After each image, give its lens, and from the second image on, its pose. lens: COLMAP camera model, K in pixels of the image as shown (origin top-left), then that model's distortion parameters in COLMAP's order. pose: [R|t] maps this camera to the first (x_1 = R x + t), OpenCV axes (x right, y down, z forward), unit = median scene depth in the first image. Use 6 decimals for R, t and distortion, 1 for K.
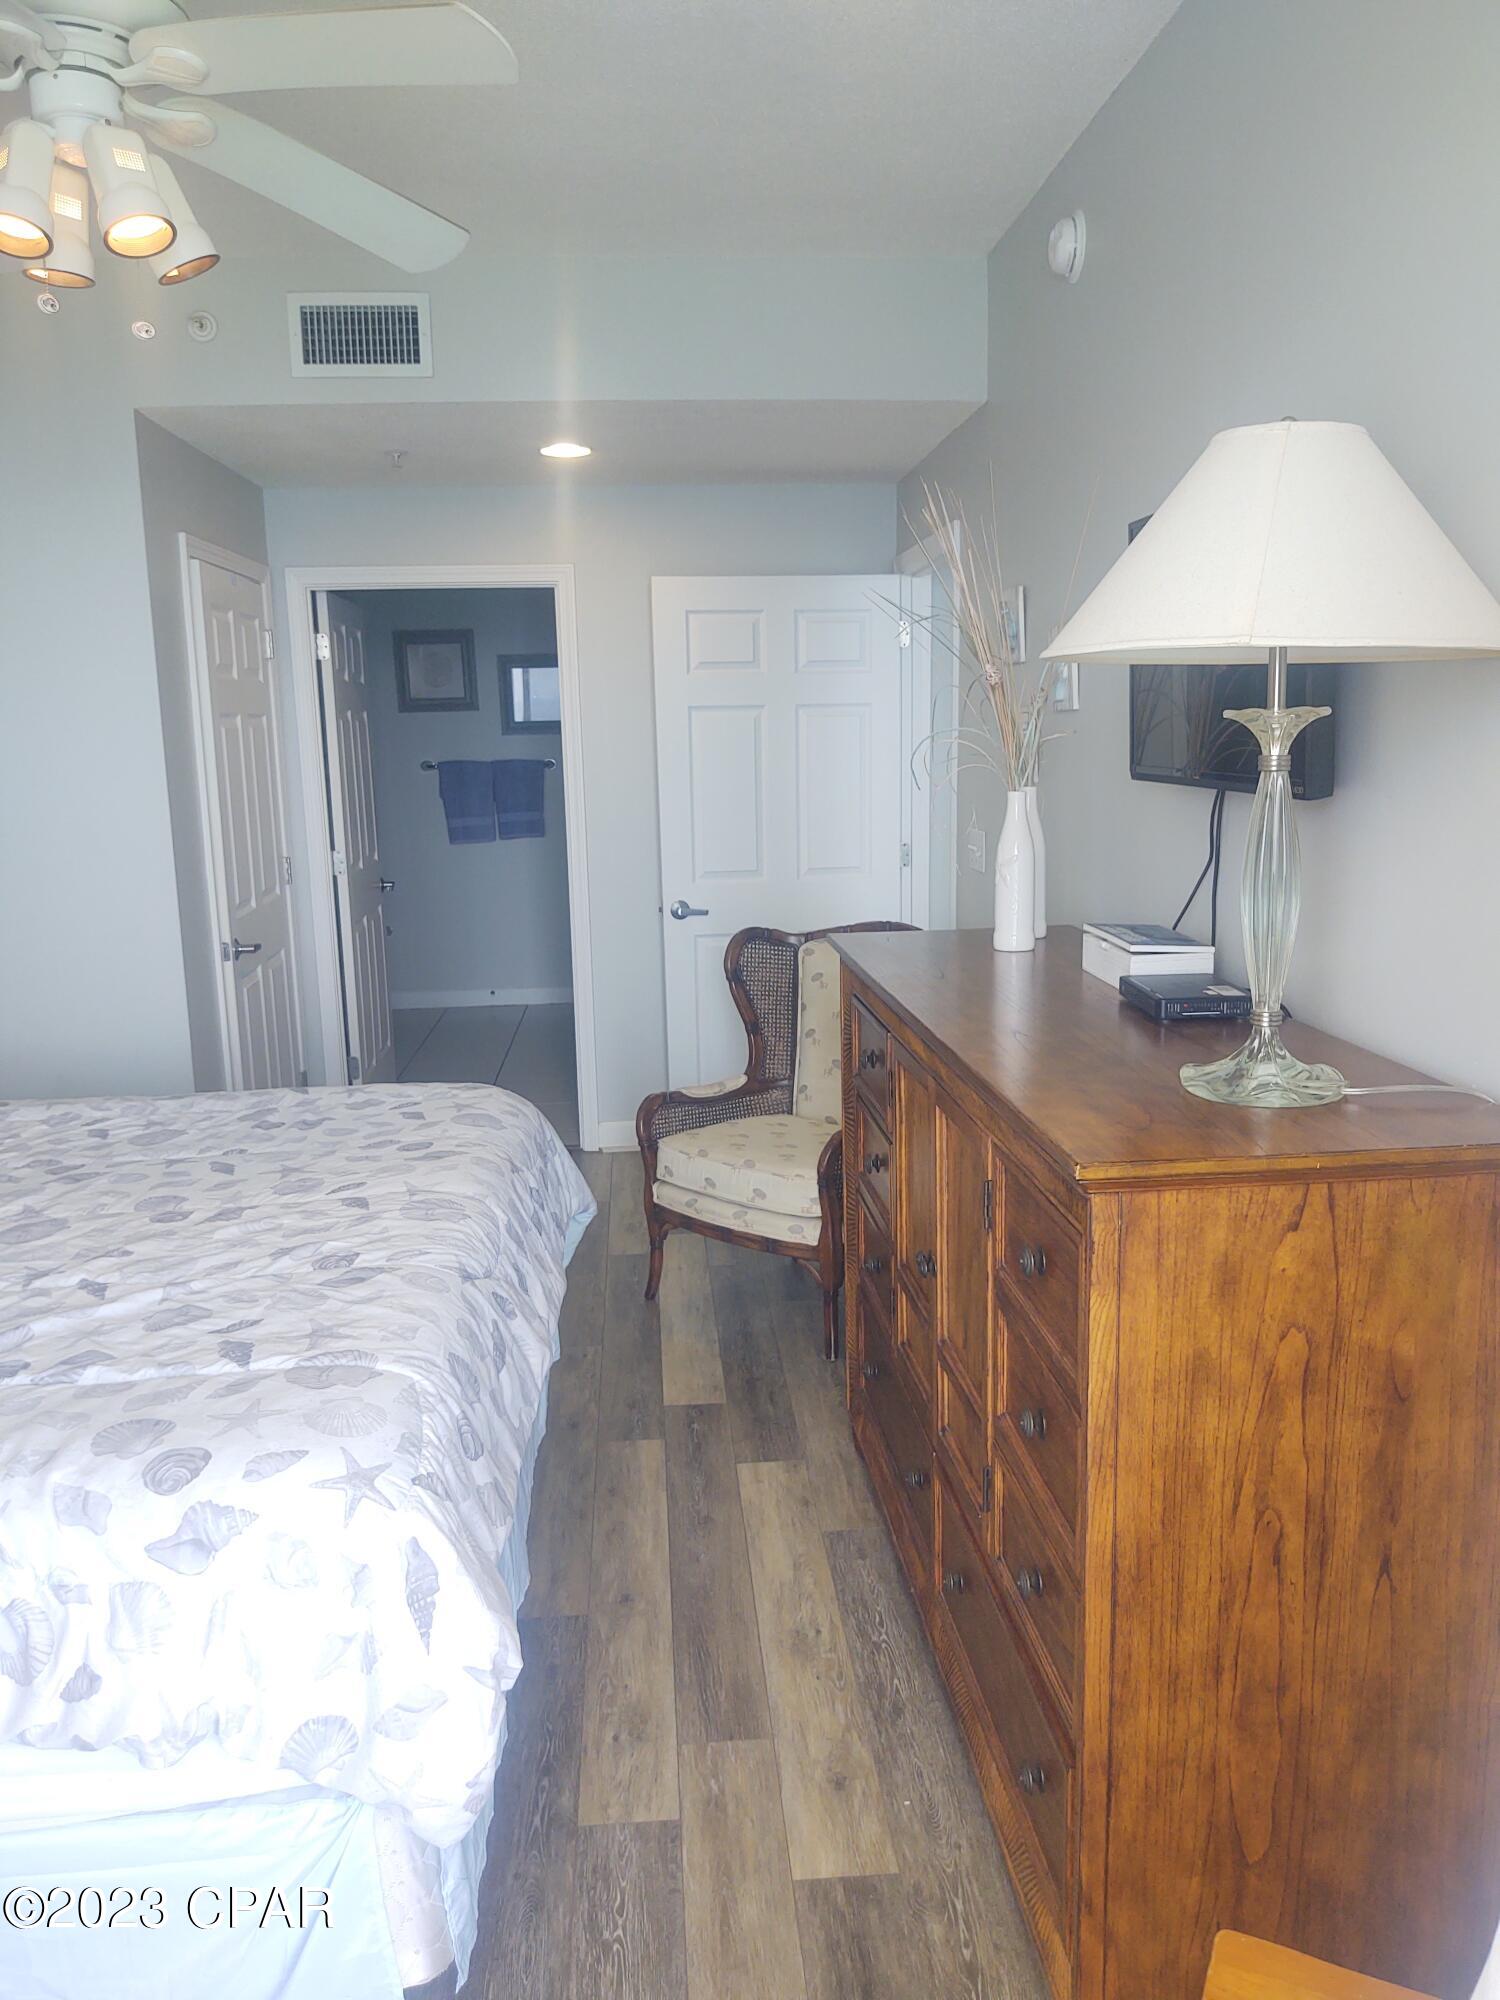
lens RADIAL K [[1535.3, 0, 733.2], [0, 1535.3, 1001.3], [0, 0, 1]] dist [0.009610, -0.014570]
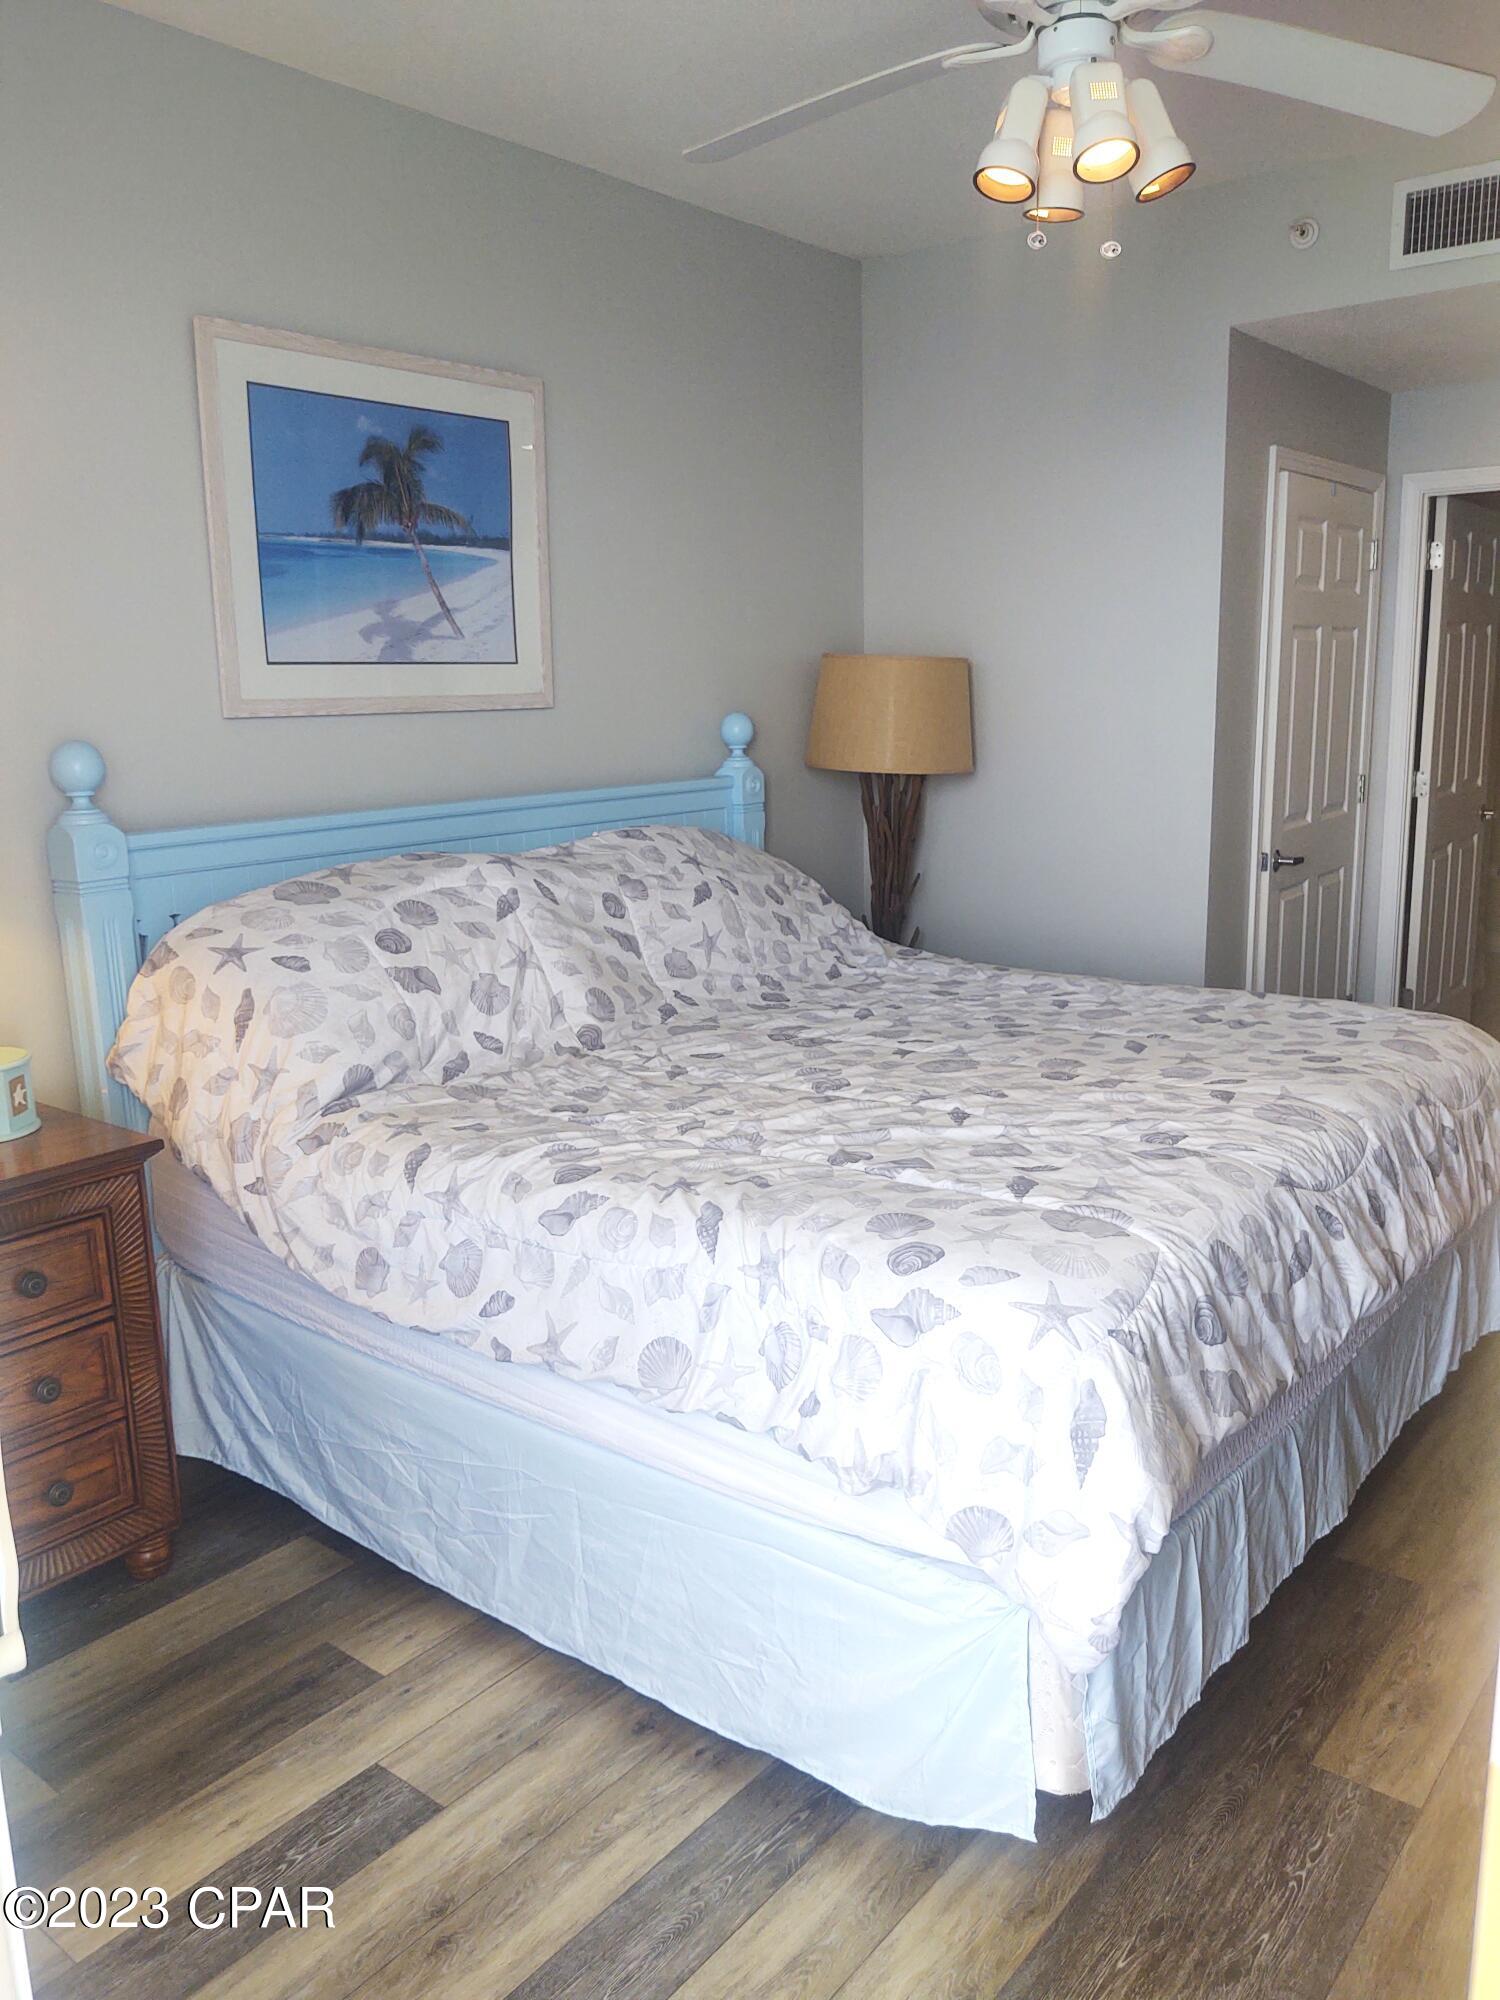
lens RADIAL K [[1533.3, 0, 752.2], [0, 1533.3, 978.9], [0, 0, 1]] dist [0.036922, -0.065039]
pose [[0.743380, 0.136901, -0.654710, 0.213530], [-0.117420, 0.990339, 0.073759, 0.019842], [0.658482, 0.022045, 0.752273, 0.035524]]
